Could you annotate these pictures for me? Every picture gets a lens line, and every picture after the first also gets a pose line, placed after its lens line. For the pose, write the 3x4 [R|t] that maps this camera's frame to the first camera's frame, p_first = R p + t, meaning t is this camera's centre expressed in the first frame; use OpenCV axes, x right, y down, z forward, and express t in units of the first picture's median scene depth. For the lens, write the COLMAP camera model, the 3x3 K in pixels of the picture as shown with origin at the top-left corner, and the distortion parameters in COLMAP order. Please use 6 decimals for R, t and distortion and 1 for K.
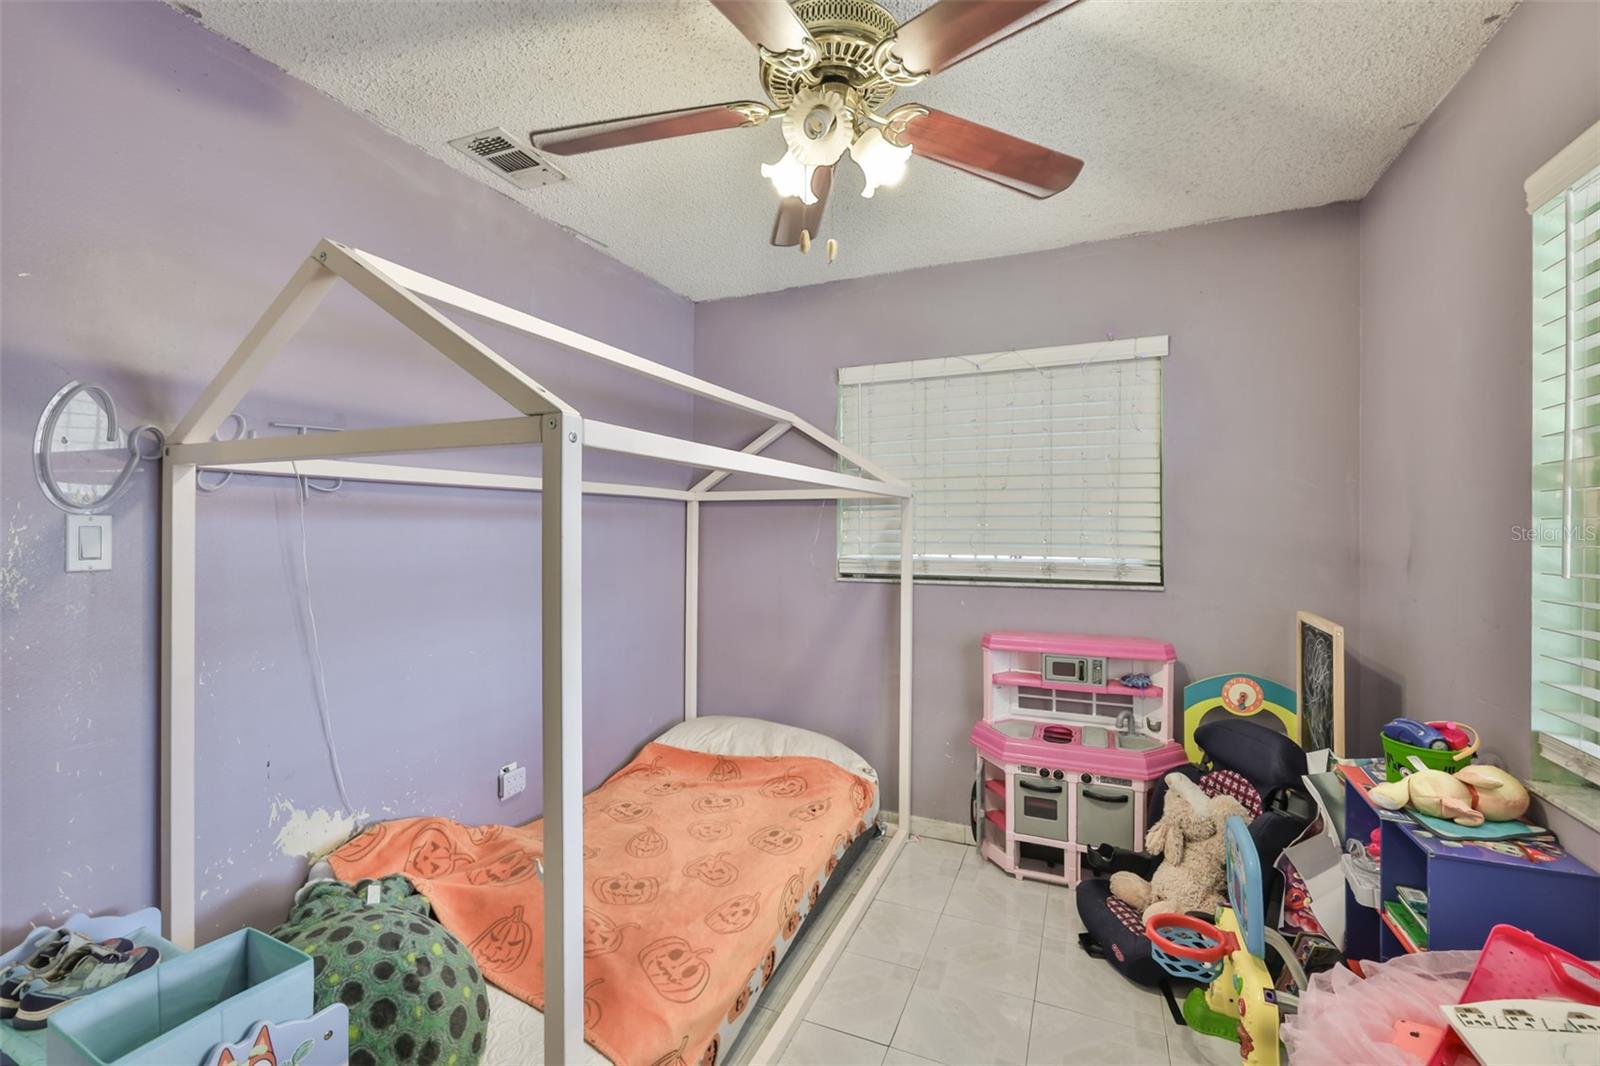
lens RADIAL K [[678.3, 0, 794.5], [0, 678.3, 528.1], [0, 0, 1]] dist [-0.000885, -0.000020]
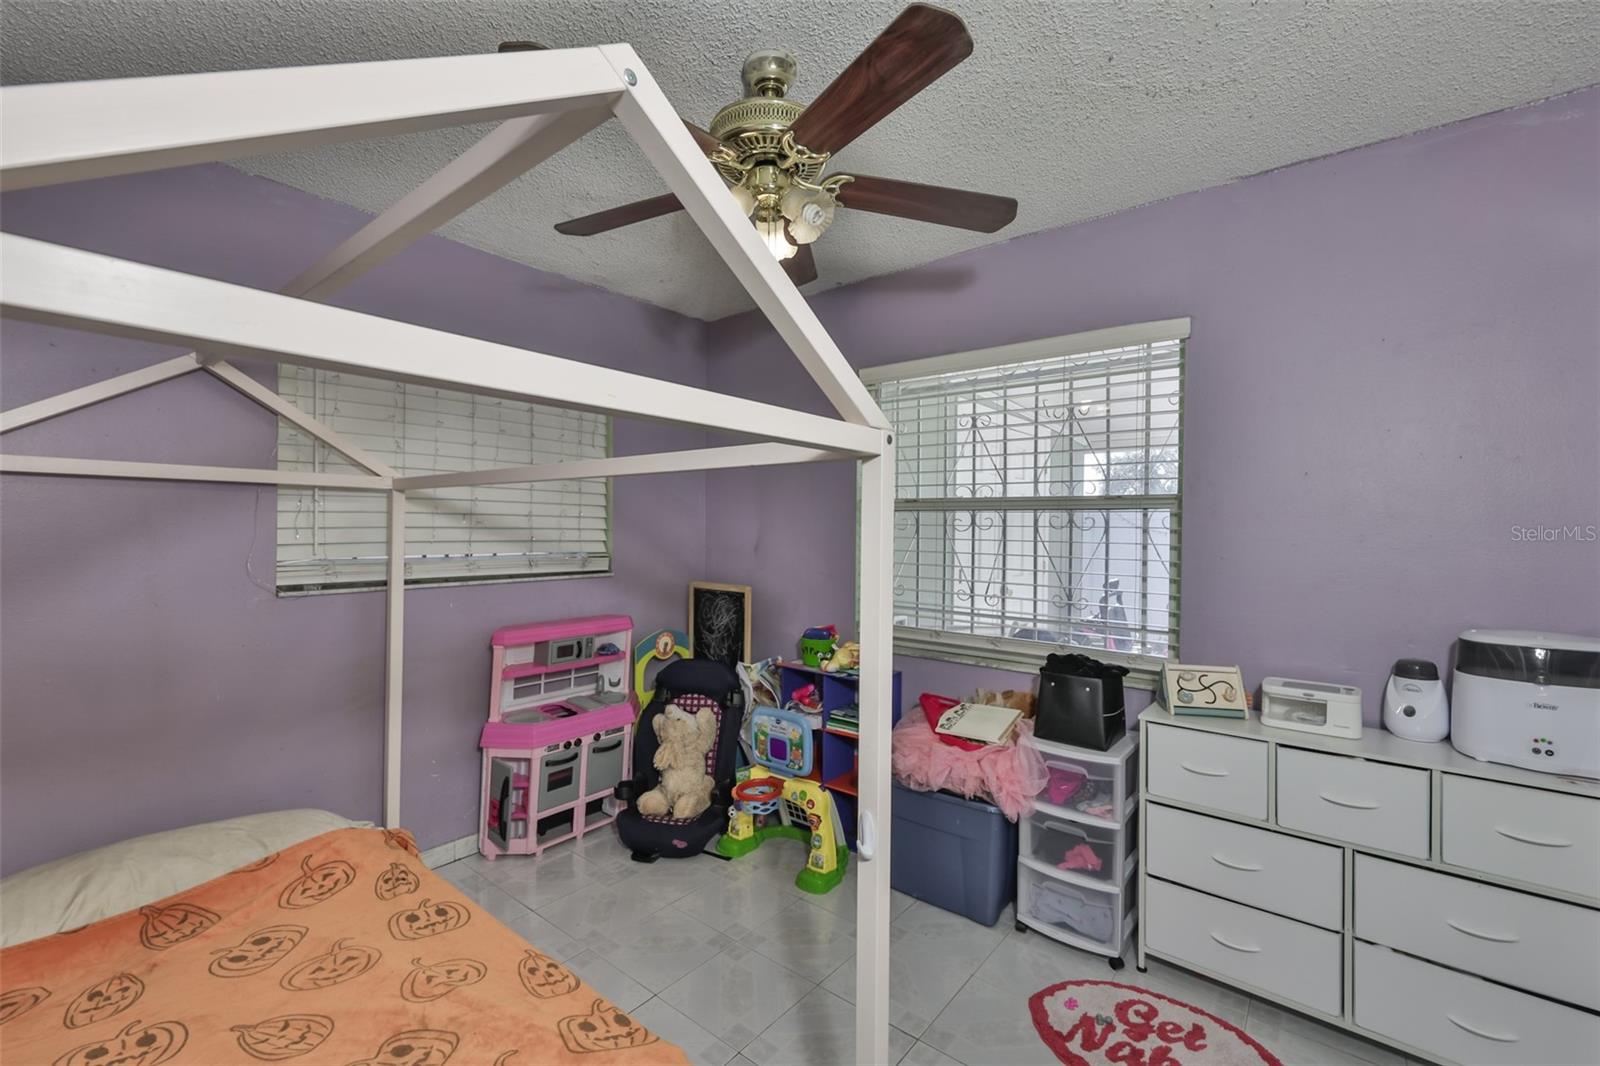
lens RADIAL K [[678.3, 0, 794.5], [0, 678.3, 528.1], [0, 0, 1]] dist [-0.000885, -0.000020]
pose [[0.268119, 0.000389, 0.963386, -0.600970], [-0.009897, 0.999948, 0.002350, -0.003574], [-0.963335, -0.010165, 0.268109, 0.338313]]
